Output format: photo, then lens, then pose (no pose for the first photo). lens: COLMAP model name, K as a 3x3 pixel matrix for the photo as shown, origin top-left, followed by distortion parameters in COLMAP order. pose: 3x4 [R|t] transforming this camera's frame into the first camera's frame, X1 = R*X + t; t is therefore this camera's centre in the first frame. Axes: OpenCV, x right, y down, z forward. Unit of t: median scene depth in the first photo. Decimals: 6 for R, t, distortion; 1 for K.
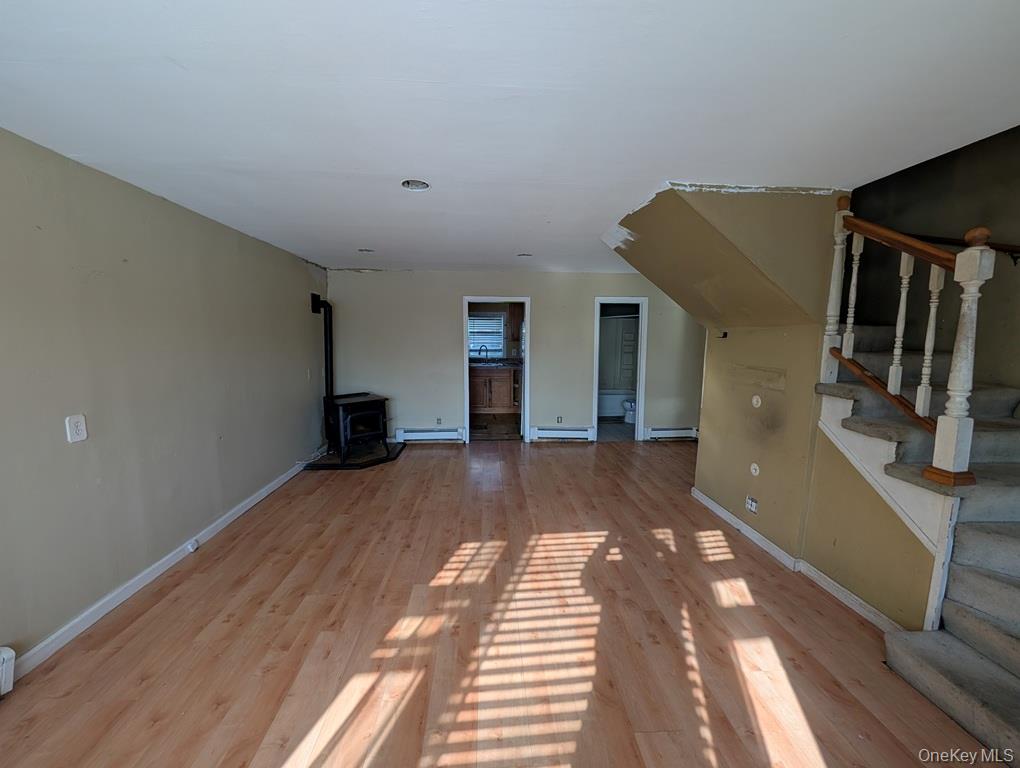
lens RADIAL K [[389.3, 0, 512.3], [0, 389.3, 381.8], [0, 0, 1]] dist [0.001336, 0.000072]
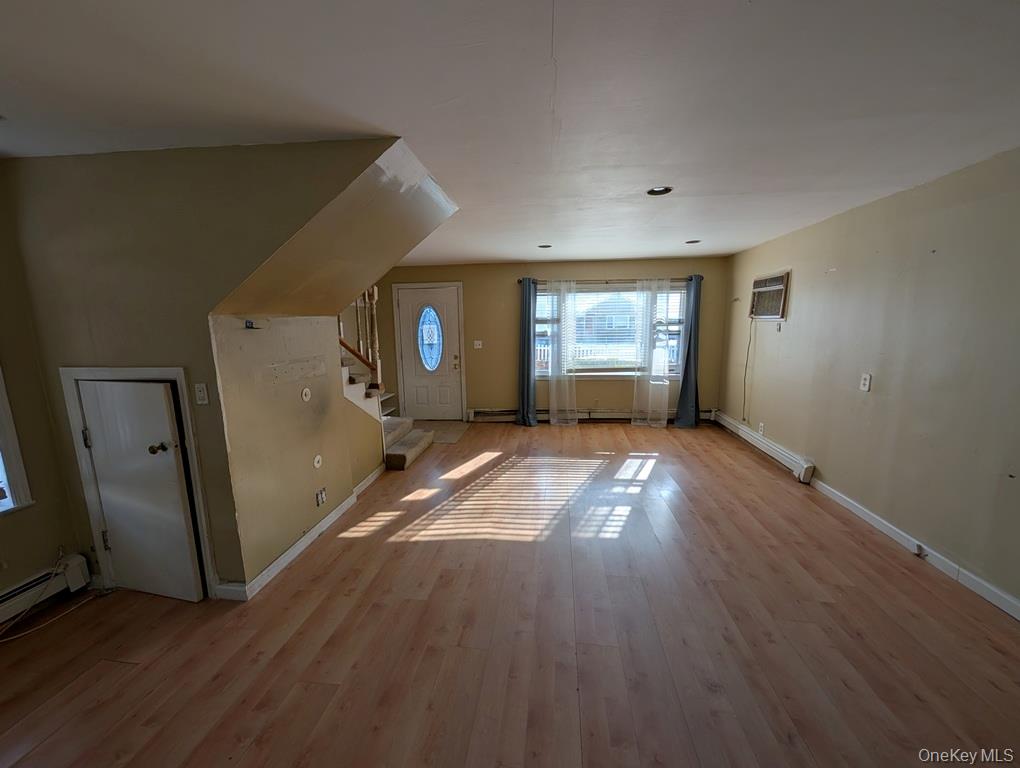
lens RADIAL K [[389.3, 0, 507.5], [0, 389.3, 385.6], [0, 0, 1]] dist [0.001336, 0.000072]
pose [[-0.980054, -0.024061, 0.197272, -0.040521], [0.032486, 0.959896, 0.278467, -0.237358], [-0.196060, 0.279321, -0.939968, 1.939006]]
